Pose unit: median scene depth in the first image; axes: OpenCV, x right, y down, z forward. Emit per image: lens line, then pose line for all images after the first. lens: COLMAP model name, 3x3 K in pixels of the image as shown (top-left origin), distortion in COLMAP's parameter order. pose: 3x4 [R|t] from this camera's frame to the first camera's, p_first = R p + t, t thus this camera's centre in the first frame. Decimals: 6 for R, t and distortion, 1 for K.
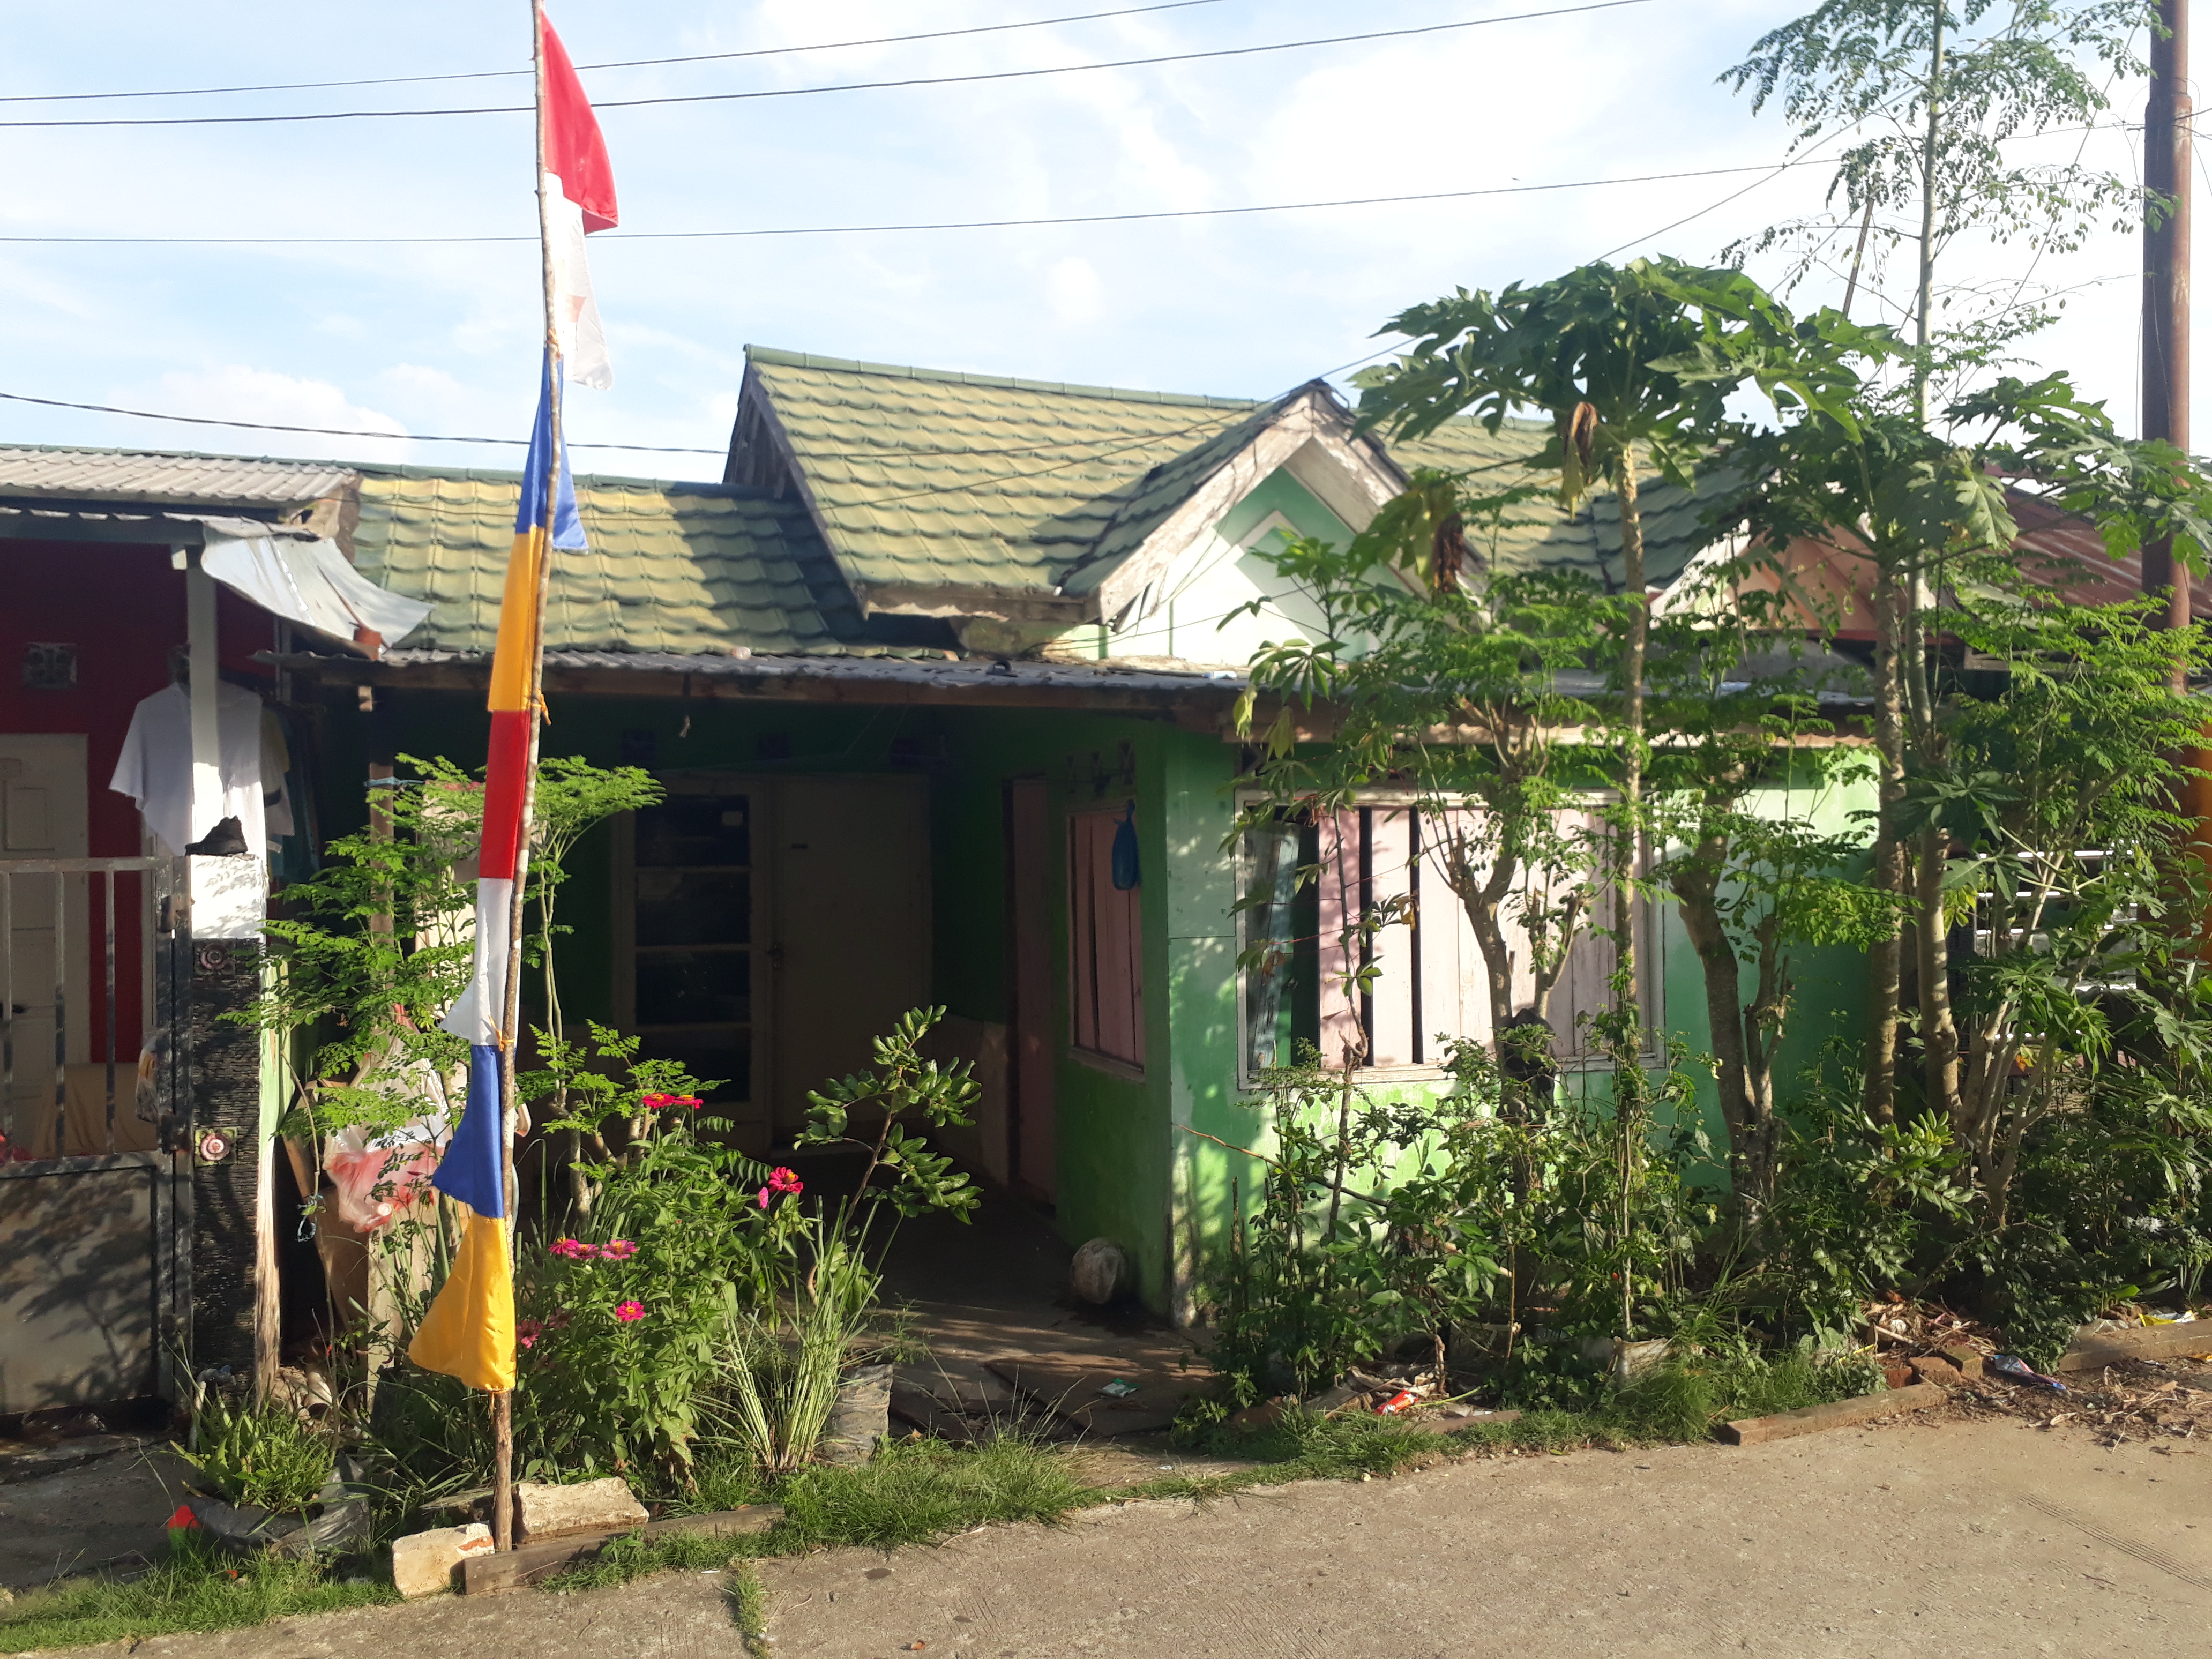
lens RADIAL K [[1718.0, 0, 1099.4], [0, 1718.0, 813.8], [0, 0, 1]] dist [0.001031, -0.004307]
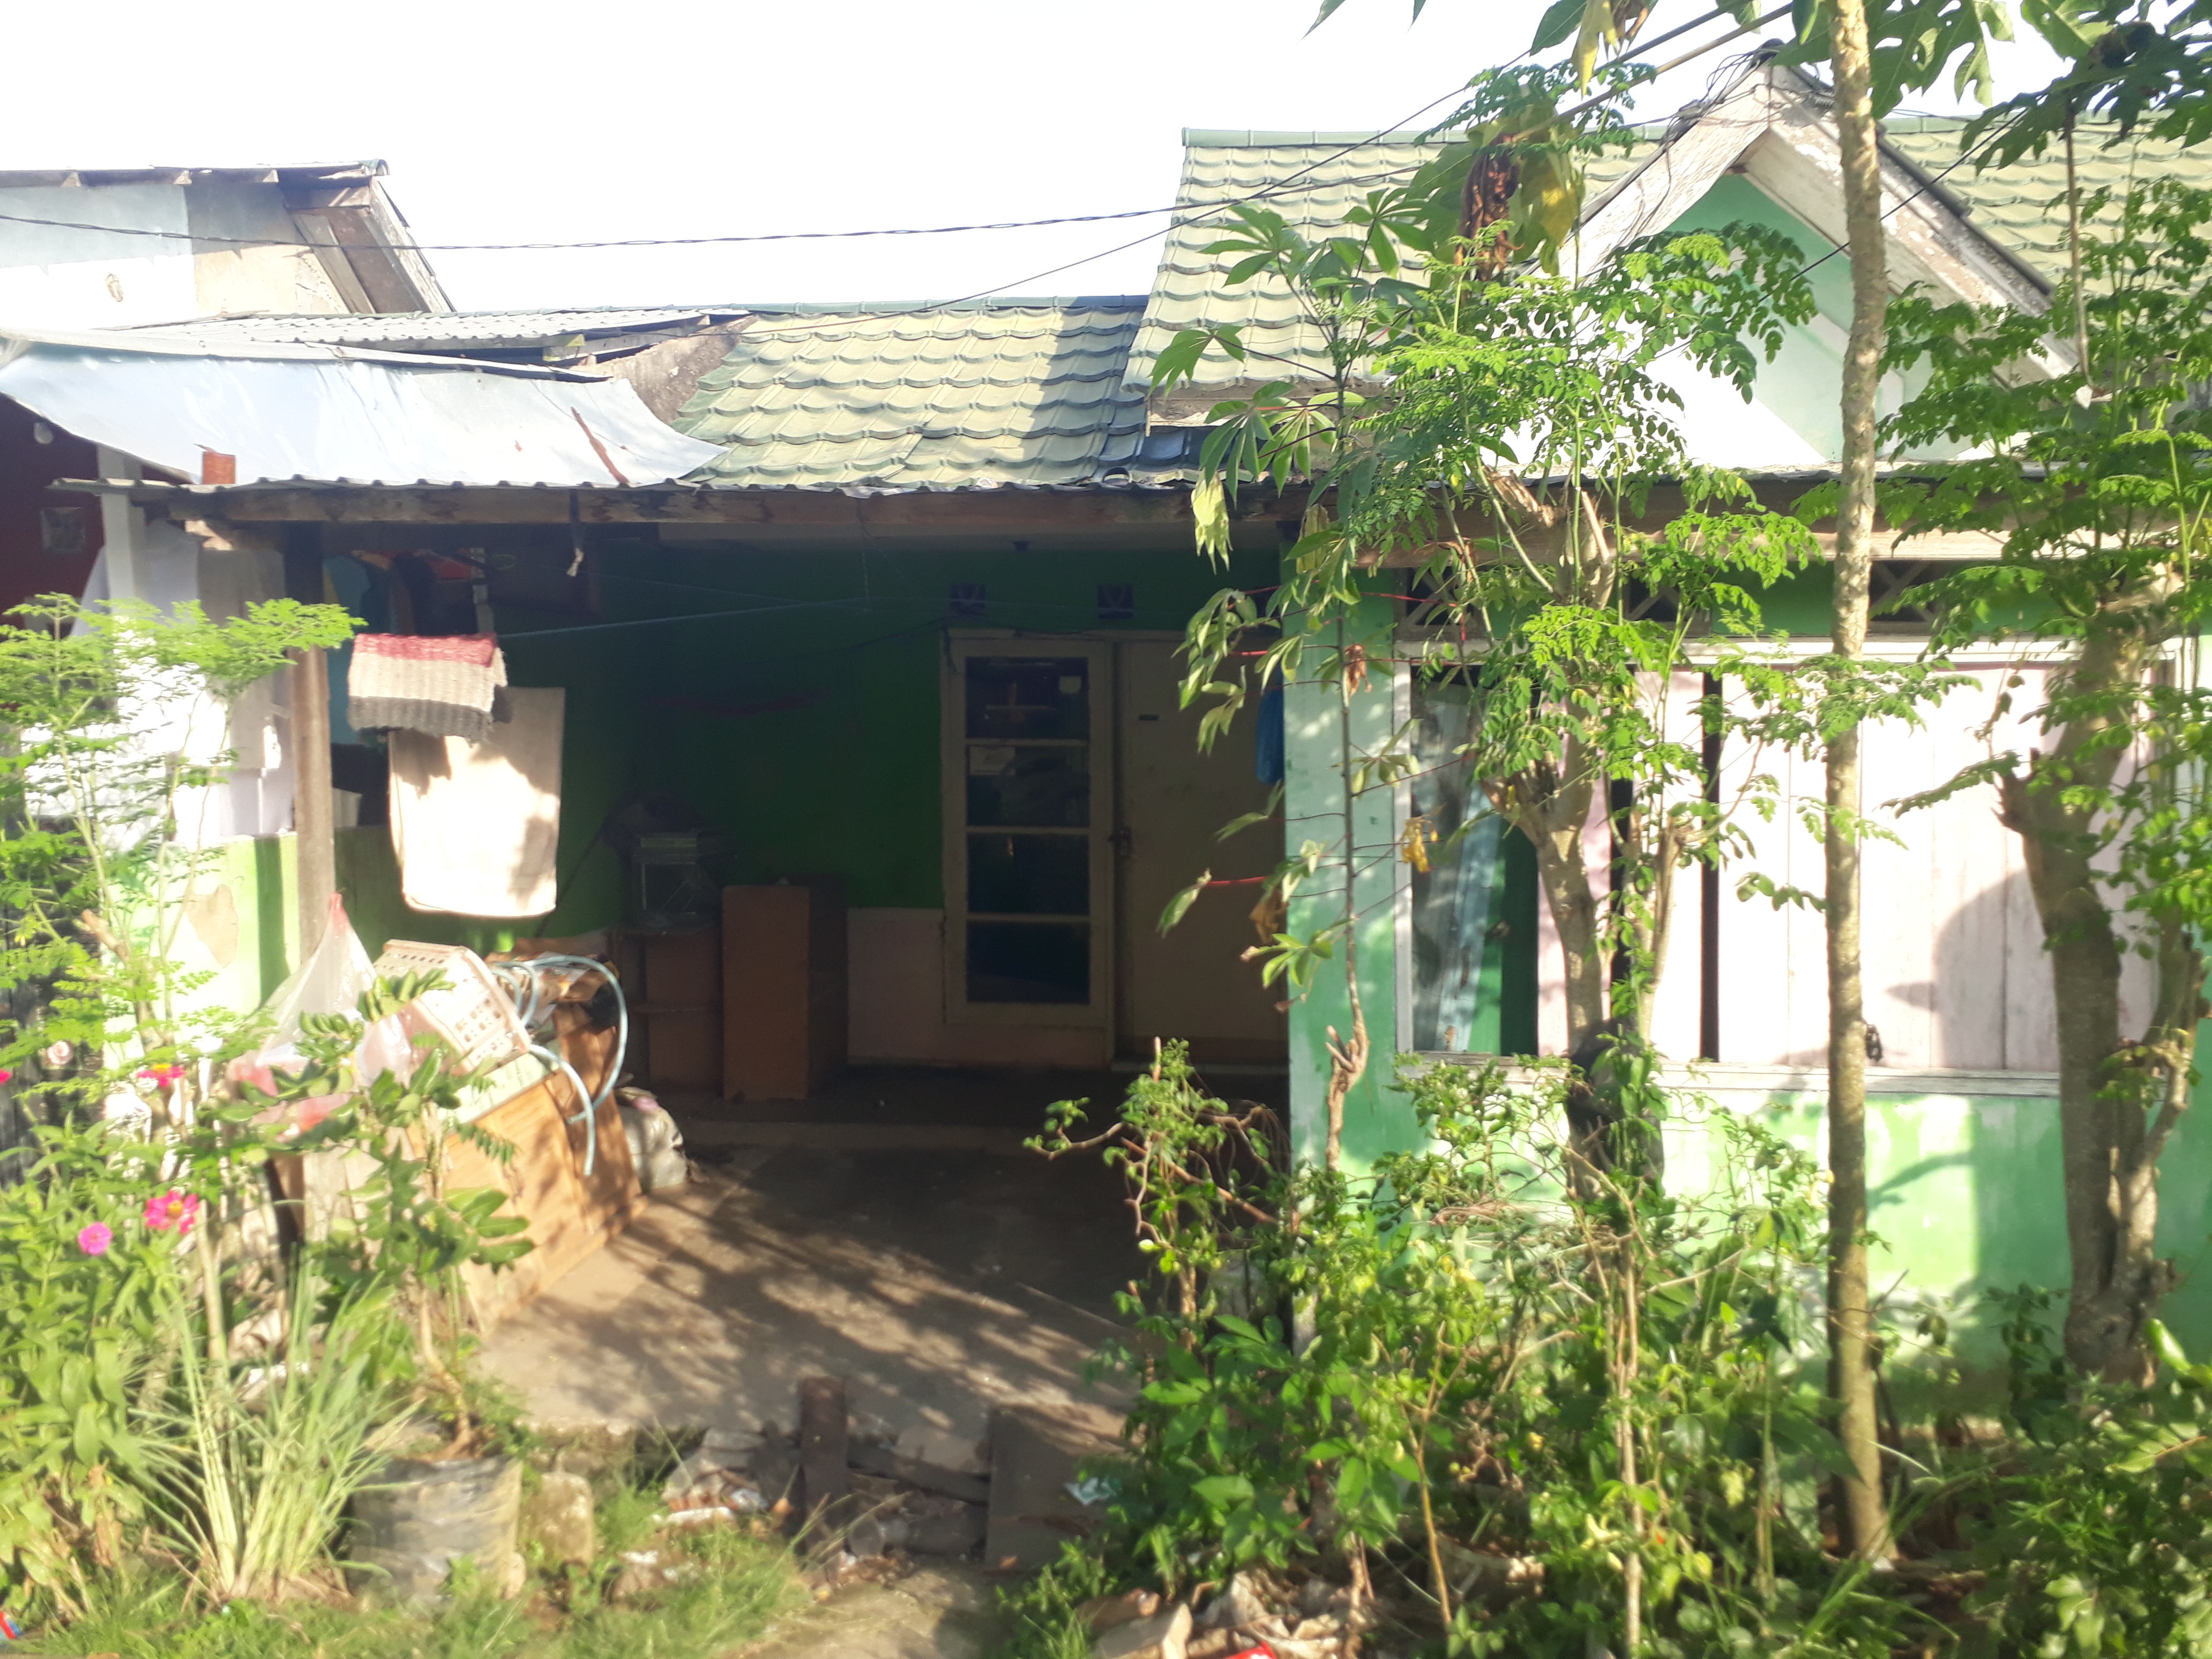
lens RADIAL K [[1718.0, 0, 1113.7], [0, 1718.0, 845.2], [0, 0, 1]] dist [0.001031, -0.004307]
pose [[0.900942, 0.043017, -0.431803, 0.342483], [-0.001948, 0.995465, 0.095107, 0.002524], [0.433936, -0.084845, 0.896940, 0.423557]]
